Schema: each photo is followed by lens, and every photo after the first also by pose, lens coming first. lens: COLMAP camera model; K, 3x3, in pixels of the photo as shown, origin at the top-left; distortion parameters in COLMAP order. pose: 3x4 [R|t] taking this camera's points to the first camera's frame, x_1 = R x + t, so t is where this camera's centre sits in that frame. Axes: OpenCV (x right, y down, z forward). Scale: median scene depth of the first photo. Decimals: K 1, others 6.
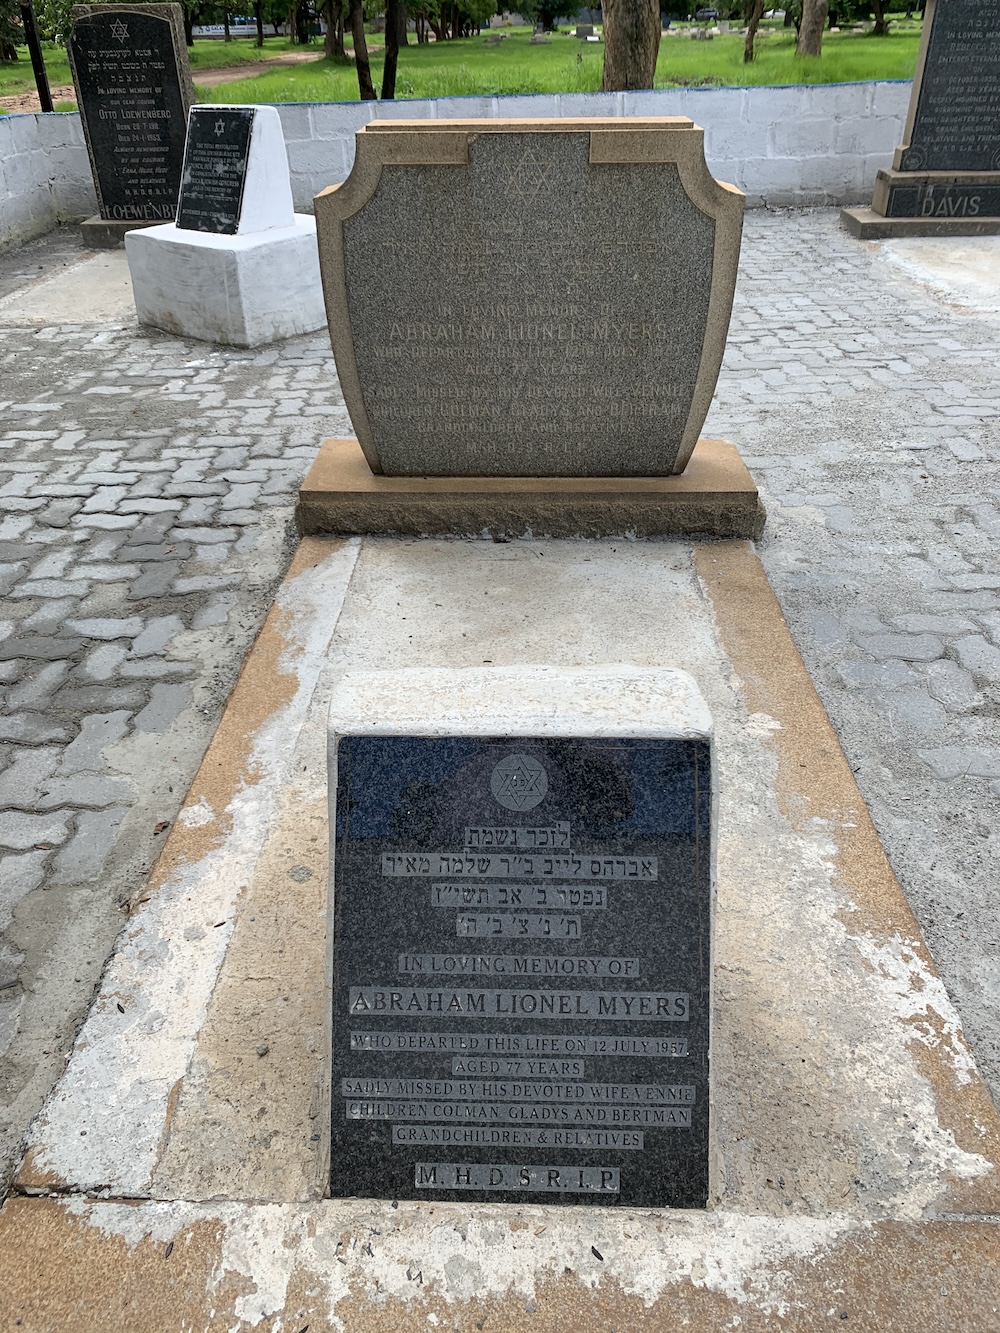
lens RADIAL K [[1025.0, 0, 487.1], [0, 1025.0, 657.1], [0, 0, 1]] dist [0.007761, -0.006343]
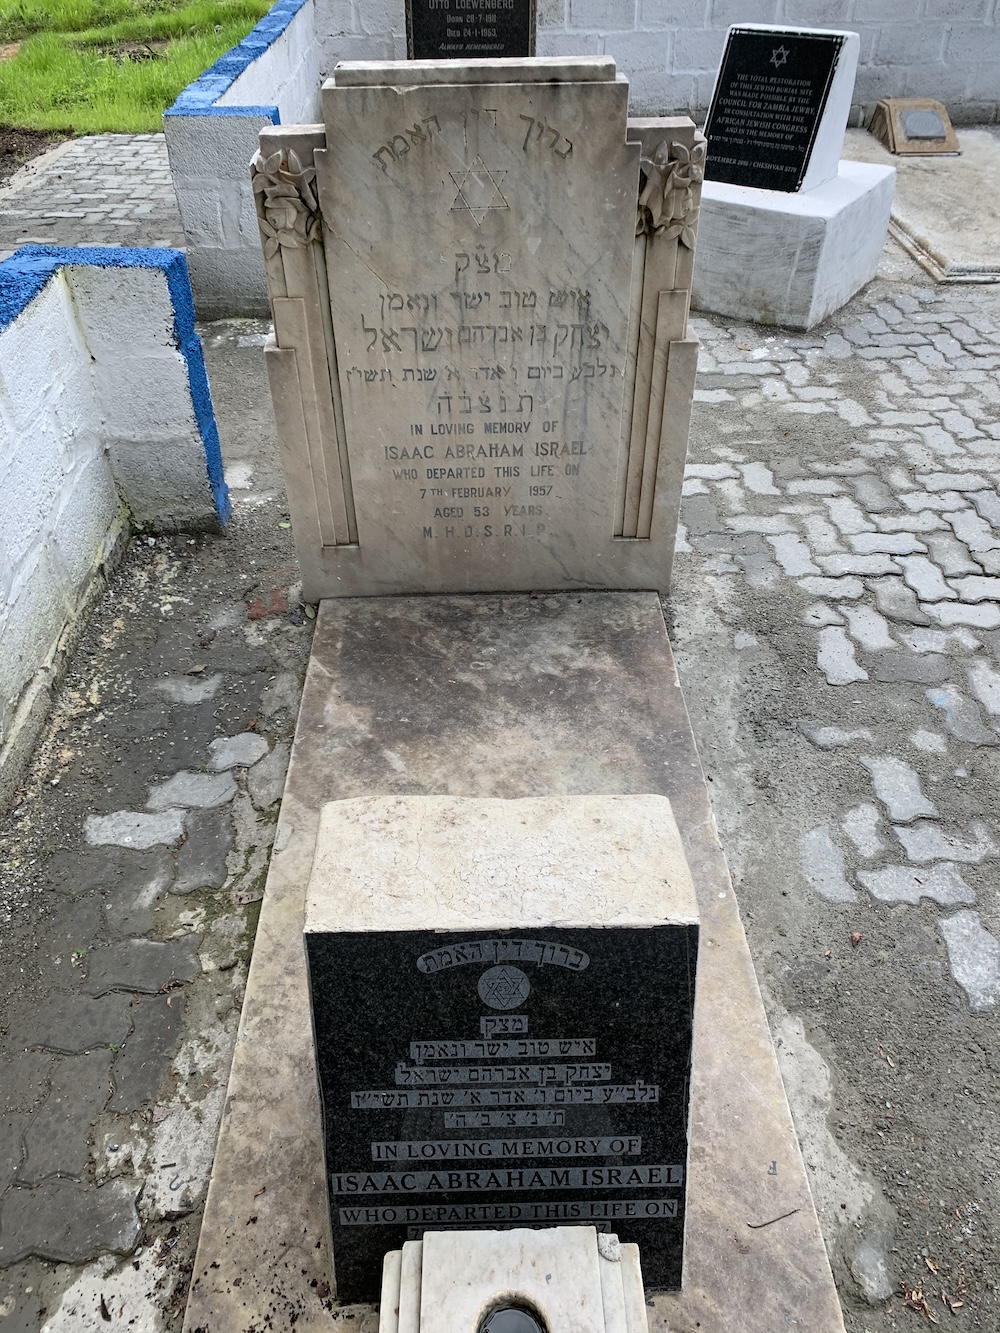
lens RADIAL K [[1027.0, 0, 501.2], [0, 1027.0, 663.2], [0, 0, 1]] dist [0.010480, -0.002788]
pose [[0.998385, -0.018786, 0.053620, -0.529574], [0.011929, 0.992030, 0.125433, -0.134895], [-0.055549, -0.124591, 0.990652, 0.125646]]
